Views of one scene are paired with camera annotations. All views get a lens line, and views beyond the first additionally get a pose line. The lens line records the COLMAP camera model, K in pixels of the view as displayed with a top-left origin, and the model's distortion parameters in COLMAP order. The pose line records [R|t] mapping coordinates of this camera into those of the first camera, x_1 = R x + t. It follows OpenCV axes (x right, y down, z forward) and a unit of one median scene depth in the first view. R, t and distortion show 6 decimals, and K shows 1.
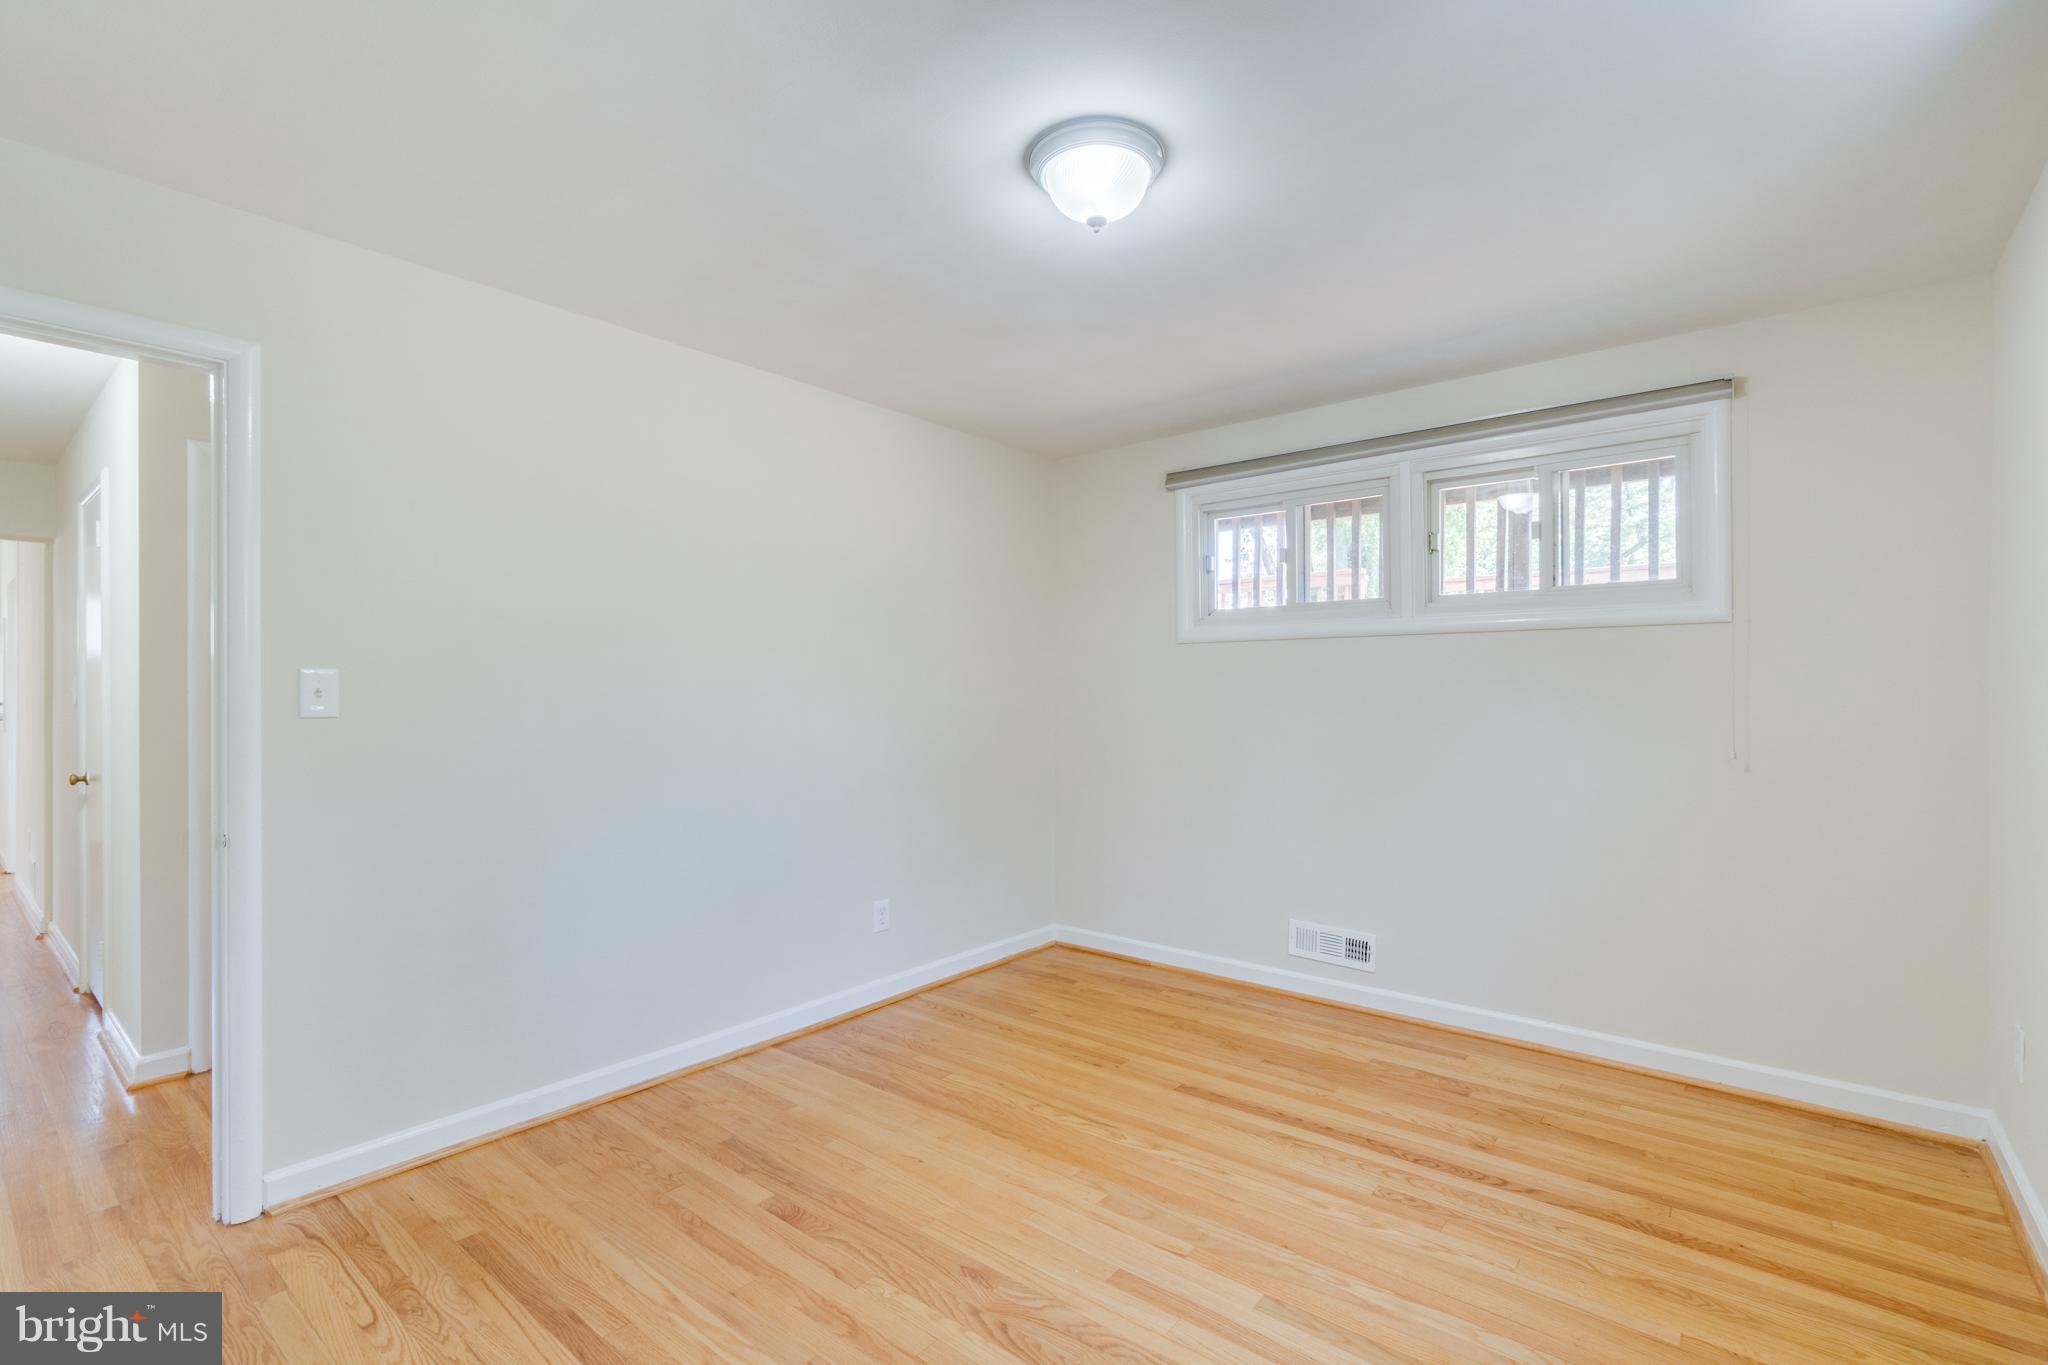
lens RADIAL K [[897.4, 0, 1009.4], [0, 897.4, 687.5], [0, 0, 1]] dist [-0.000250, -0.000019]
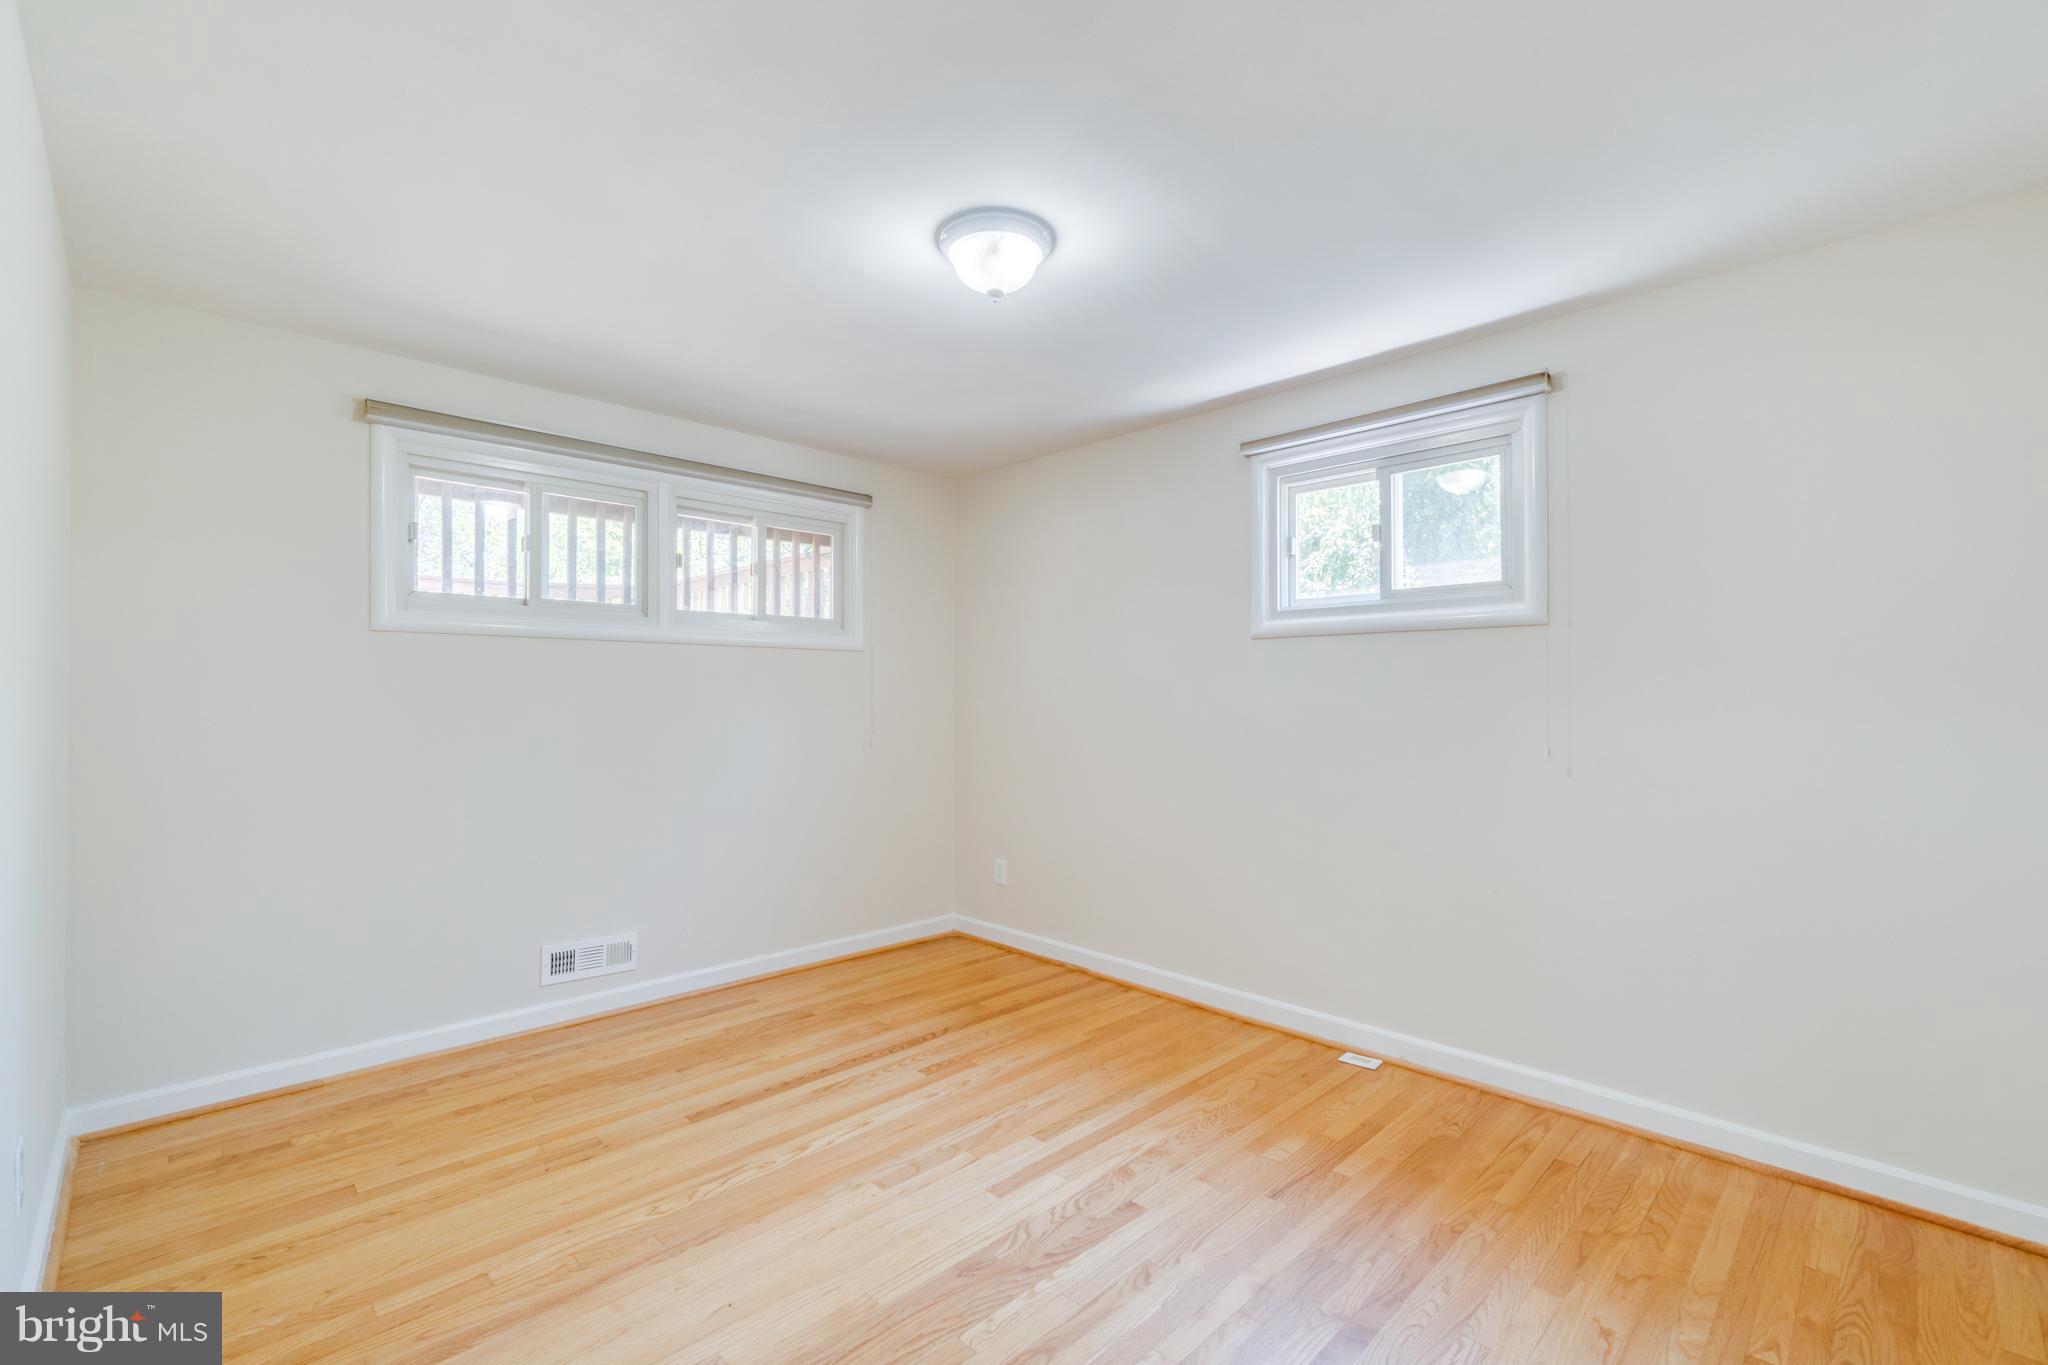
lens RADIAL K [[897.4, 0, 1009.4], [0, 897.4, 687.5], [0, 0, 1]] dist [-0.000250, -0.000019]
pose [[0.120346, 0.010557, 0.992676, -0.633416], [-0.006010, 0.999933, -0.009906, 0.003004], [-0.992714, -0.004774, 0.120402, 0.505740]]
